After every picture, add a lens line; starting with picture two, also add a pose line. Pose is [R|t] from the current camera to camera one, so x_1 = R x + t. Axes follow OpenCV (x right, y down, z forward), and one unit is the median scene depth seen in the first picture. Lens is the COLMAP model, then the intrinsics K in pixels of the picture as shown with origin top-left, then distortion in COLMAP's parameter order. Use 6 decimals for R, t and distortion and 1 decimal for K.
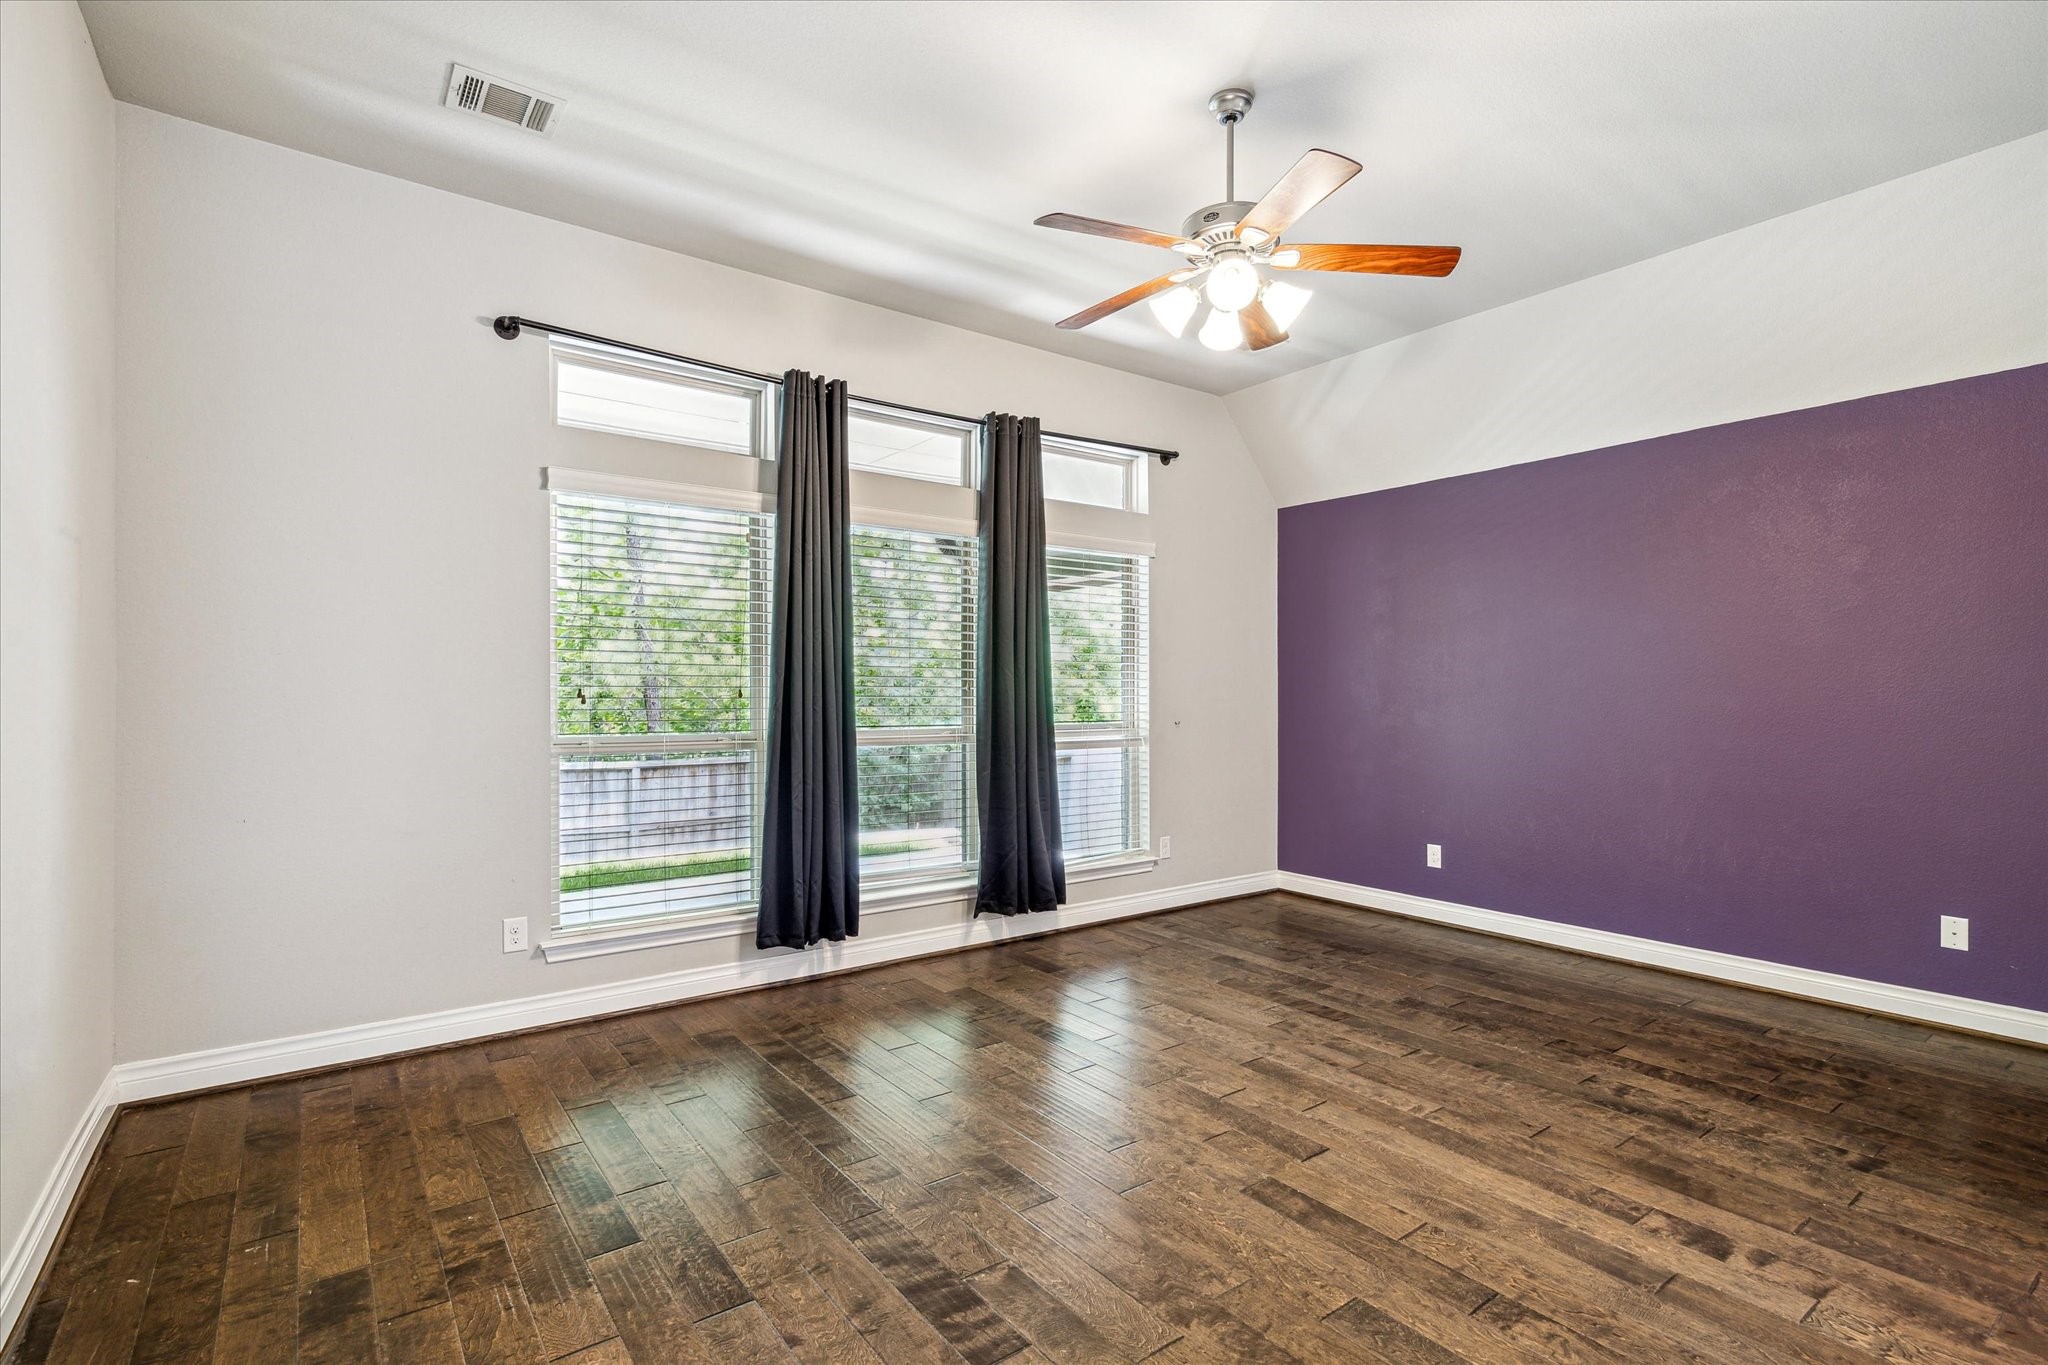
lens RADIAL K [[979.2, 0, 1040.7], [0, 979.2, 686.1], [0, 0, 1]] dist [0.003914, 0.000076]
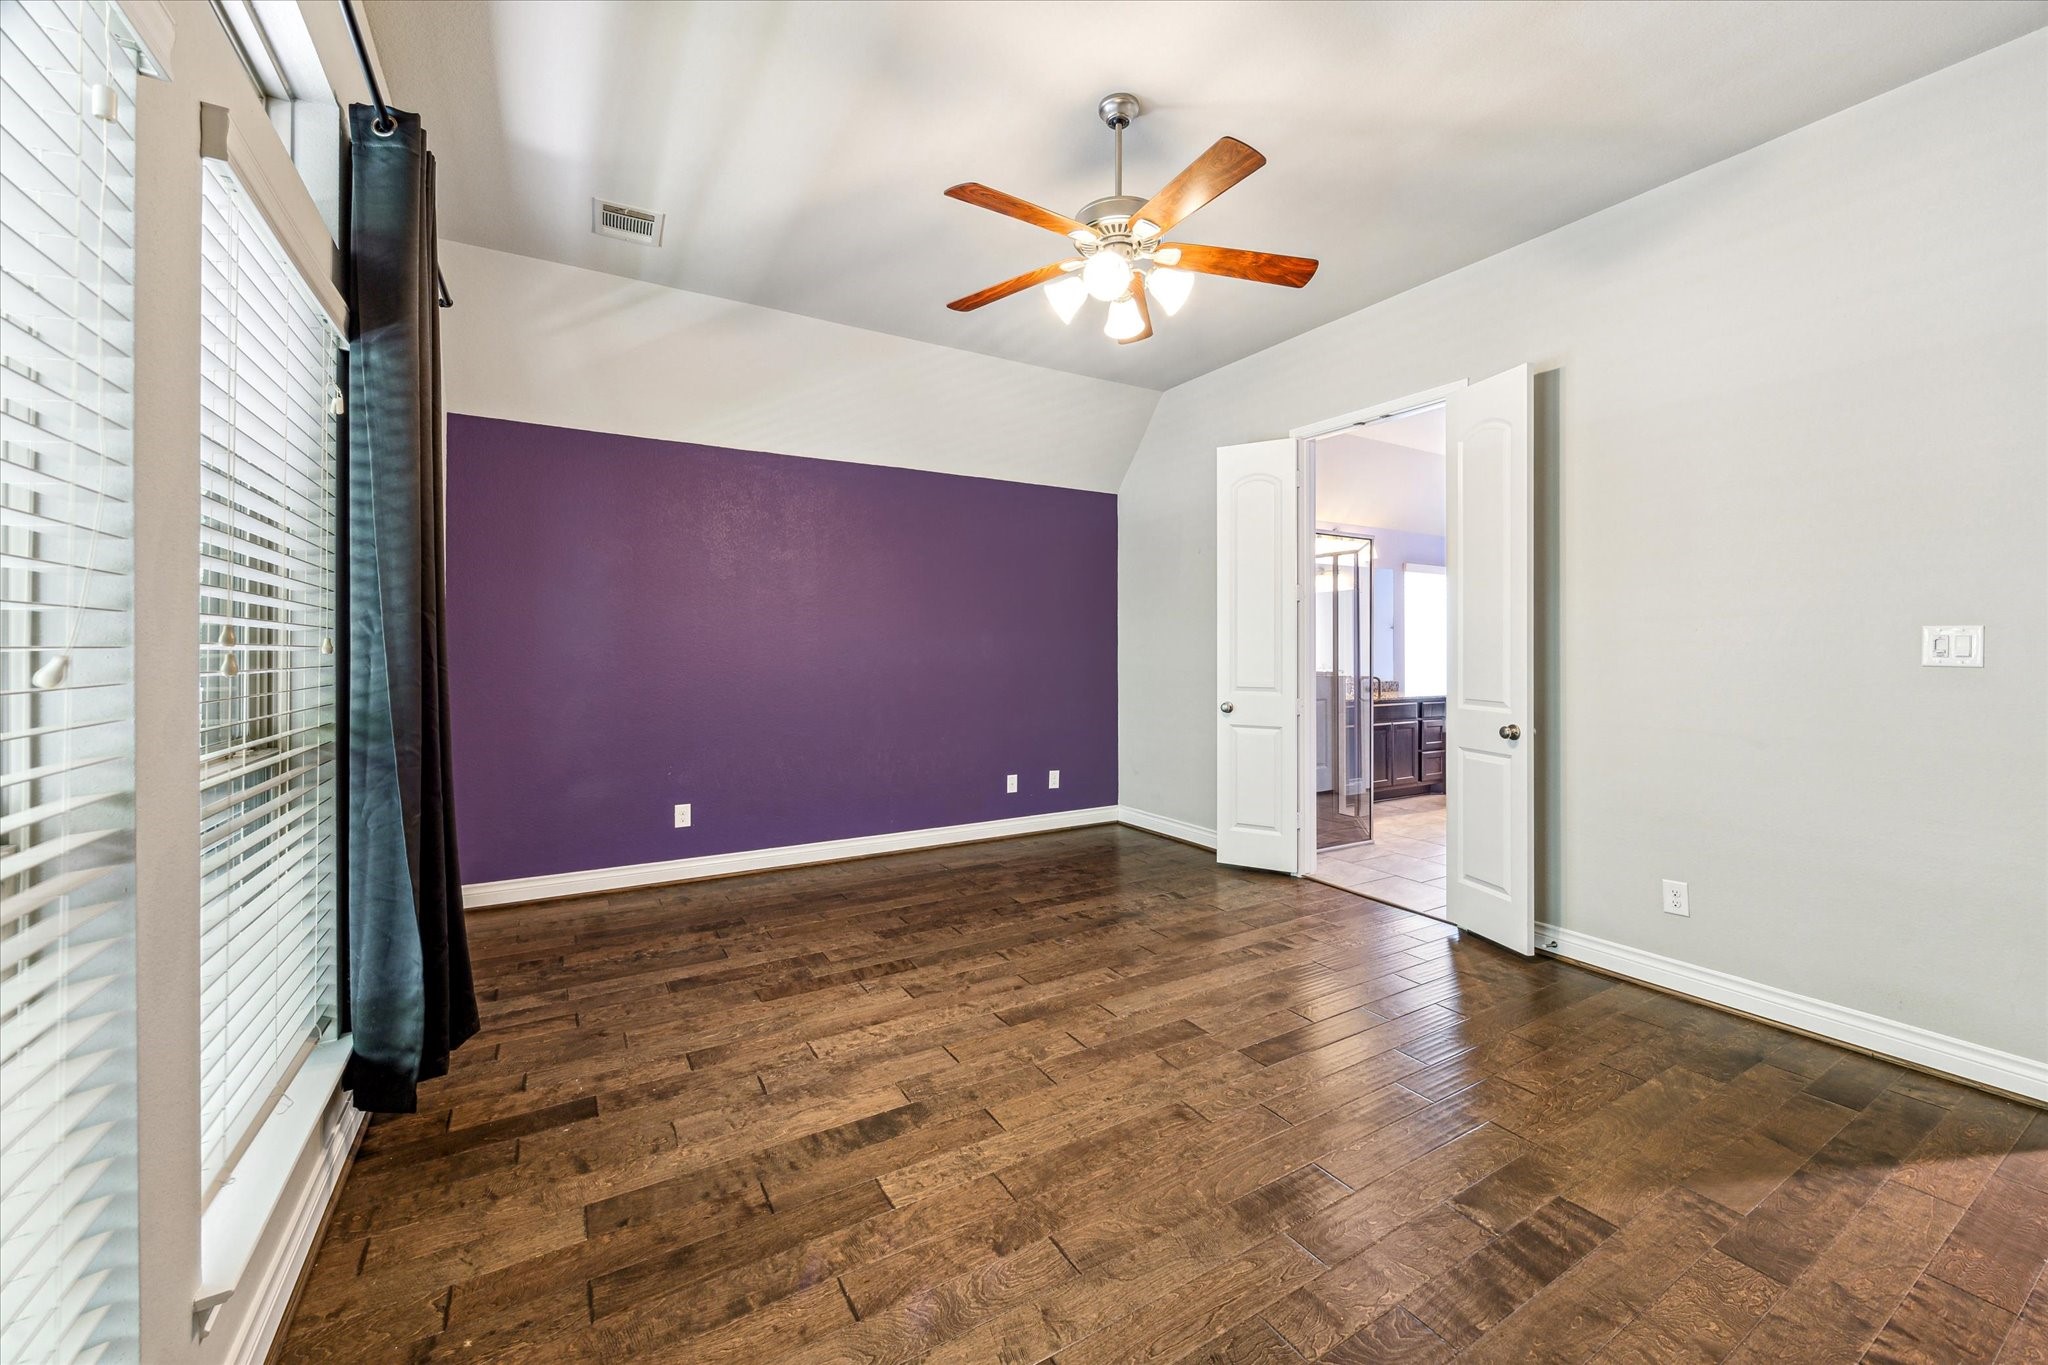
lens RADIAL K [[784.7, 0, 1041.1], [0, 784.7, 665.0], [0, 0, 1]] dist [0.000820, -0.000647]
pose [[0.098432, -0.015303, 0.995026, -0.573053], [-0.008684, 0.999830, 0.016236, -0.000390], [-0.995106, -0.010239, 0.098283, 0.859831]]
